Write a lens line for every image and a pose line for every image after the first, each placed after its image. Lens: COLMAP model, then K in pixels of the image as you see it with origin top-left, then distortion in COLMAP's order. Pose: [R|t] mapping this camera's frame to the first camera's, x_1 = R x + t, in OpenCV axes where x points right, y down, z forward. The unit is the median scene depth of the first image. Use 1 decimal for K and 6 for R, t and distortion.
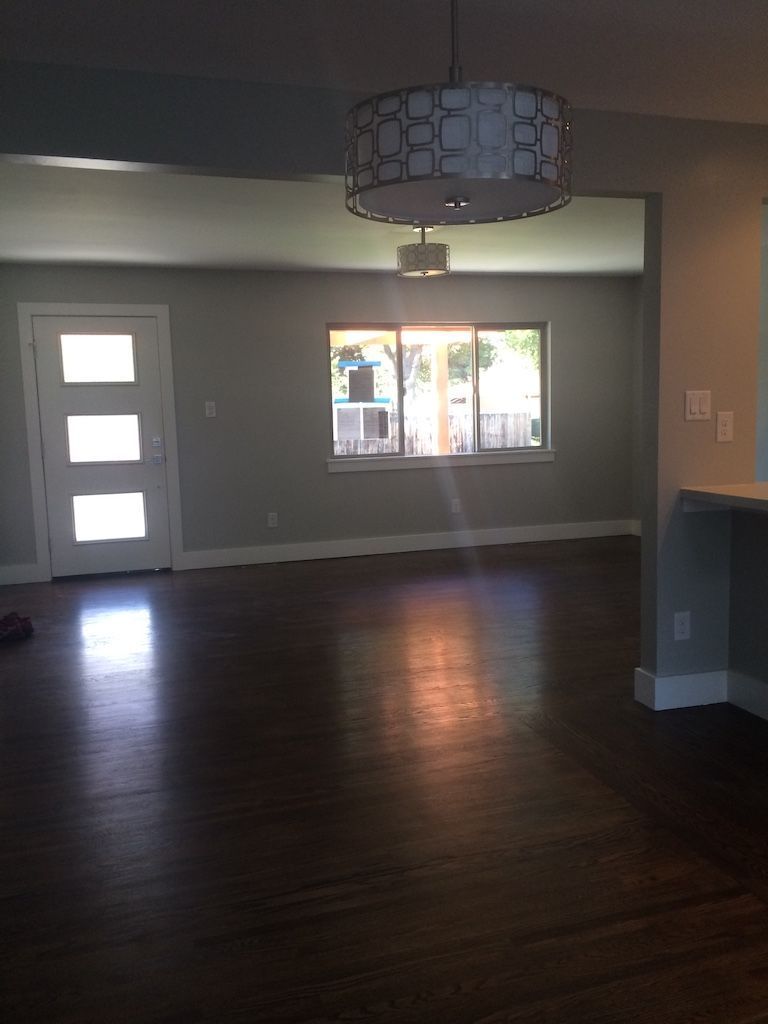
lens RADIAL K [[882.0, 0, 384.0], [0, 882.0, 512.0], [0, 0, 1]] dist [0.075849, -0.111571]
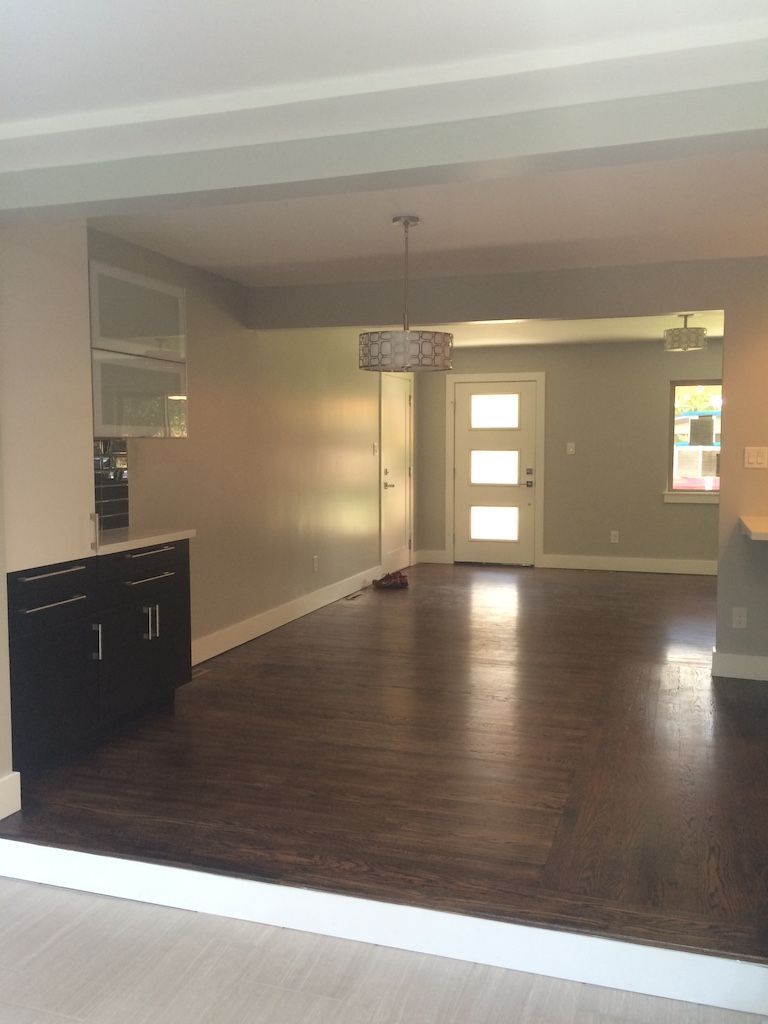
lens RADIAL K [[882.0, 0, 384.0], [0, 882.0, 512.0], [0, 0, 1]] dist [0.075849, -0.111571]
pose [[0.809125, 0.071876, -0.583224, 0.360725], [-0.093826, 0.995560, -0.007476, 0.014793], [0.580097, 0.060771, 0.812277, -0.234353]]
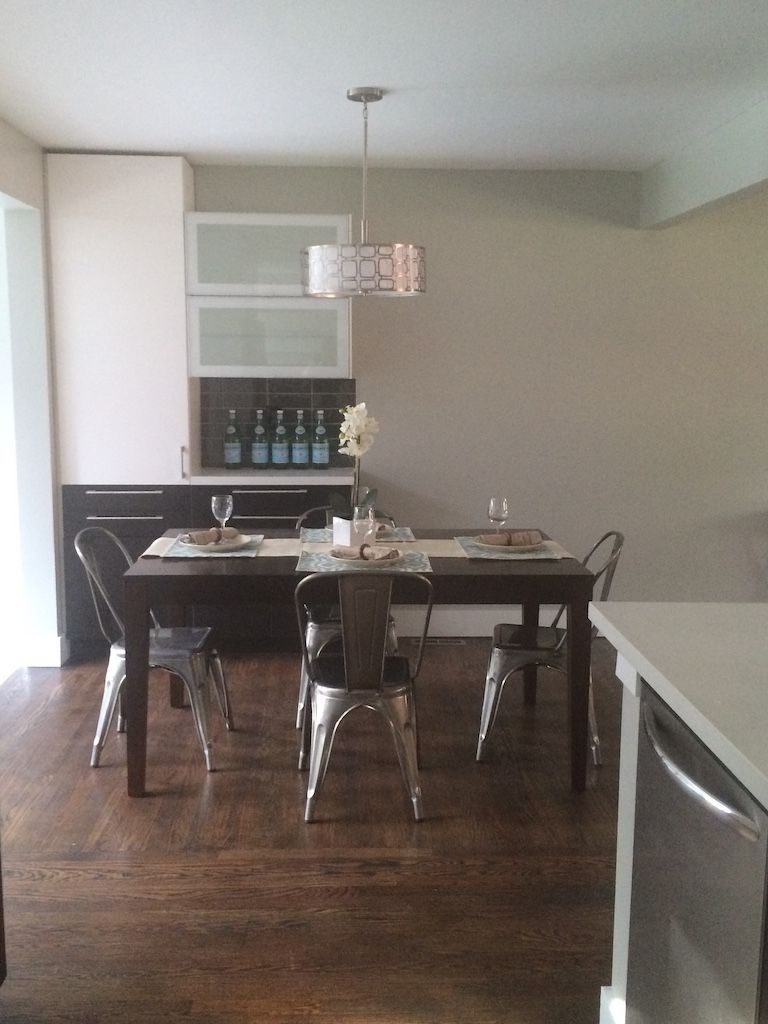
lens RADIAL K [[1042.4, 0, 384.0], [0, 1042.4, 512.0], [0, 0, 1]] dist [0.051972, 0.004852]
pose [[-0.256385, 0.170626, -0.951396, 0.558525], [-0.119285, 0.971186, 0.206321, -0.097812], [0.959186, 0.166385, -0.228644, 0.447382]]
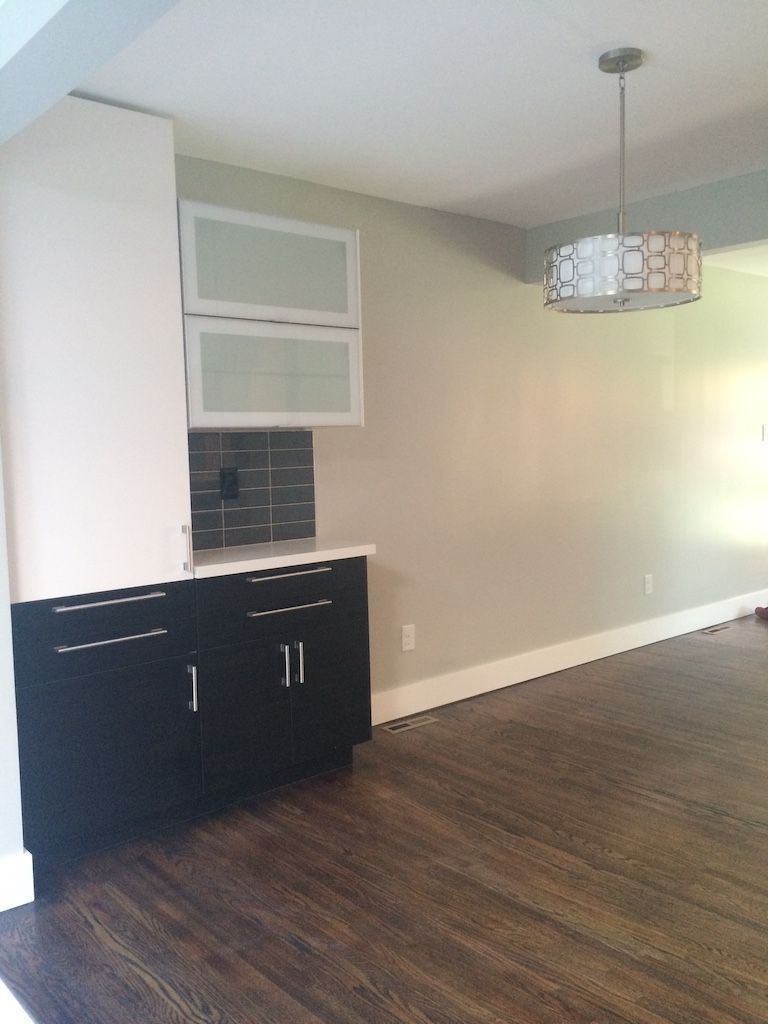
lens RADIAL K [[882.0, 0, 384.0], [0, 882.0, 512.0], [0, 0, 1]] dist [0.075849, -0.111571]
pose [[0.394164, 0.094014, -0.914219, 0.323227], [-0.099763, 0.993253, 0.059129, -0.014661], [0.913609, 0.067899, 0.400884, 0.037765]]
